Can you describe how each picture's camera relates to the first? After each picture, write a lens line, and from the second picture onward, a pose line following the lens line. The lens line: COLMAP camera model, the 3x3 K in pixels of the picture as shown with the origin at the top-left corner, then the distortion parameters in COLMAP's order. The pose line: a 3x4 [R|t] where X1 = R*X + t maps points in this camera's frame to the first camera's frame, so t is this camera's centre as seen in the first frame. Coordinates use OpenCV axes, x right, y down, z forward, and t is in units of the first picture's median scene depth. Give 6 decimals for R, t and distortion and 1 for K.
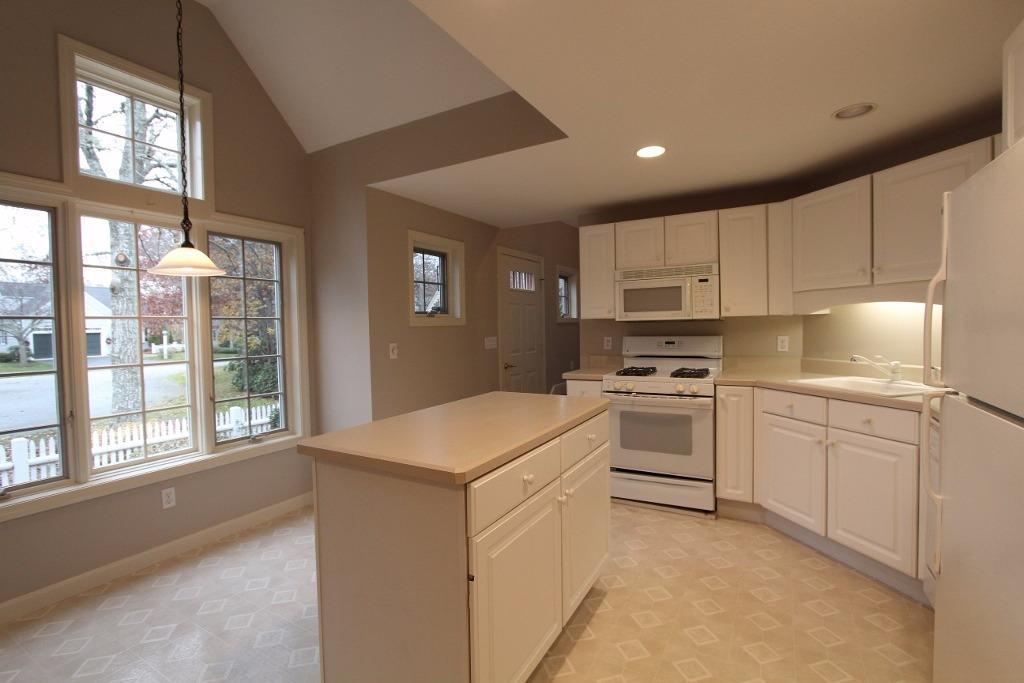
lens RADIAL K [[468.9, 0, 505.9], [0, 468.9, 337.3], [0, 0, 1]] dist [-0.021616, 0.004038]
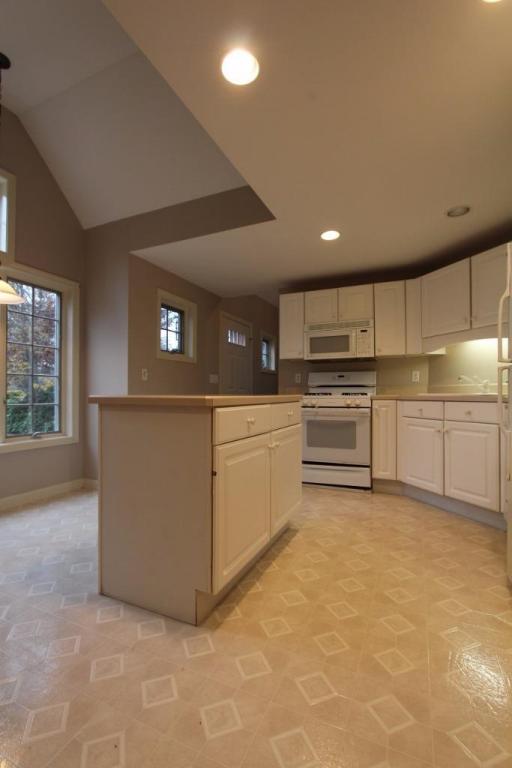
lens RADIAL K [[351.7, 0, 253.5], [0, 351.7, 389.5], [0, 0, 1]] dist [-0.021616, 0.004038]
pose [[0.994836, 0.020148, 0.099475, -0.026750], [-0.016257, 0.999077, -0.039764, 0.116322], [-0.100185, 0.037942, 0.994245, -0.051186]]
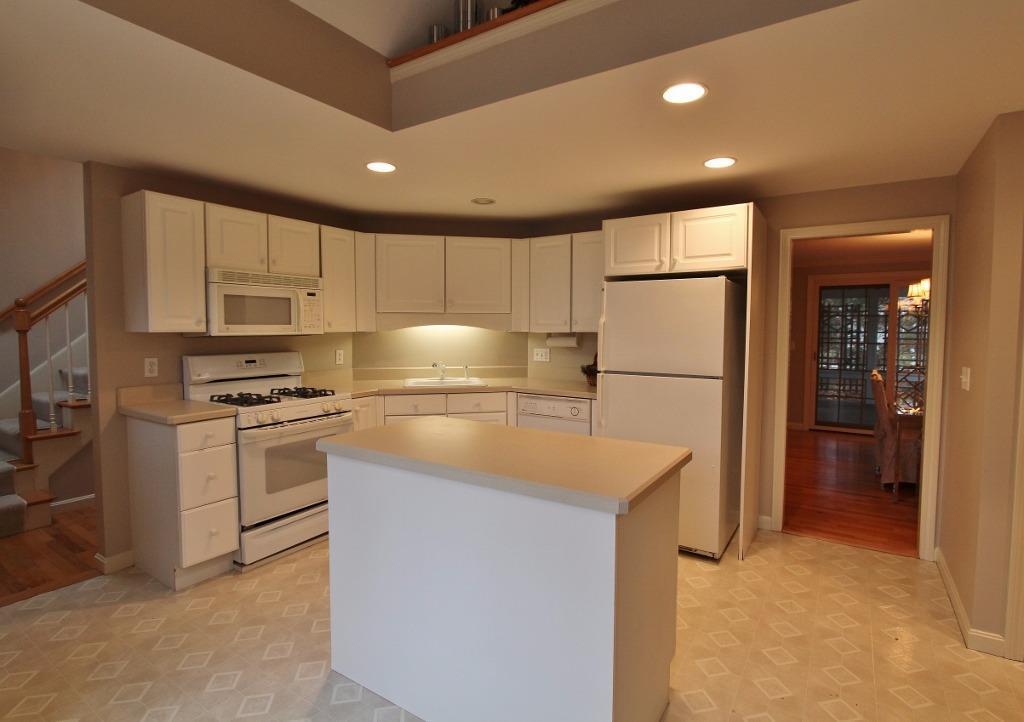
lens RADIAL K [[499.5, 0, 532.0], [0, 499.5, 351.7], [0, 0, 1]] dist [-0.033945, -0.000463]
pose [[0.044966, -0.029123, 0.998564, -0.606948], [0.021579, 0.999370, 0.028175, -0.024014], [-0.998755, 0.020281, 0.045566, 0.530907]]
